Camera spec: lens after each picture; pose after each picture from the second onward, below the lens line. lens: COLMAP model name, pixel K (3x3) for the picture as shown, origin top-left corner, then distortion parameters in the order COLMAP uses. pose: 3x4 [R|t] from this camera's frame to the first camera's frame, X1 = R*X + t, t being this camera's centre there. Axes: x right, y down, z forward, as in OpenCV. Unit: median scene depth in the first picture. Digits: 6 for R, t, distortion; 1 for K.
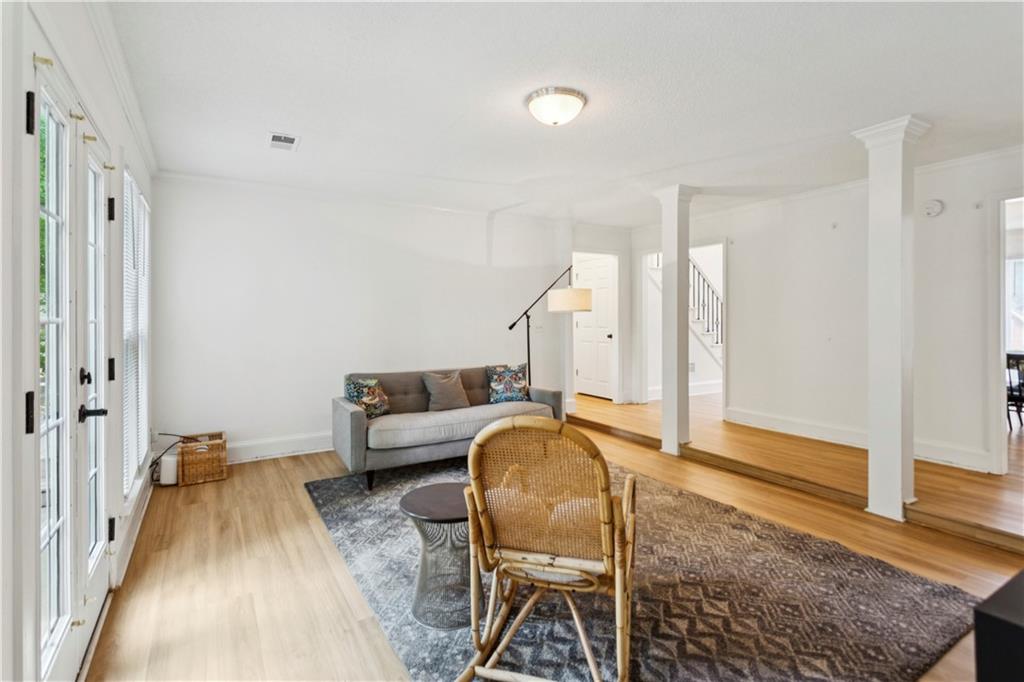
lens RADIAL K [[487.0, 0, 502.3], [0, 487.0, 317.6], [0, 0, 1]] dist [0.000748, 0.000835]
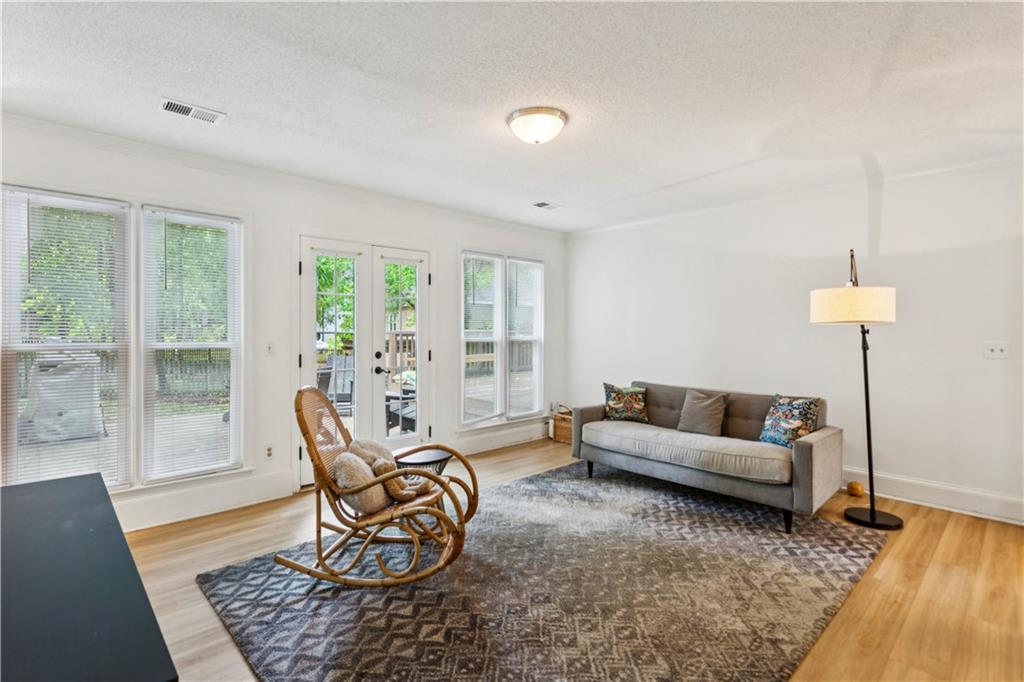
lens RADIAL K [[487.0, 0, 511.0], [0, 487.0, 335.7], [0, 0, 1]] dist [0.000748, 0.000835]
pose [[0.220008, 0.015013, -0.975382, 1.000992], [0.001695, 0.999874, 0.015772, -0.011442], [0.975497, -0.005123, 0.219955, 0.665631]]
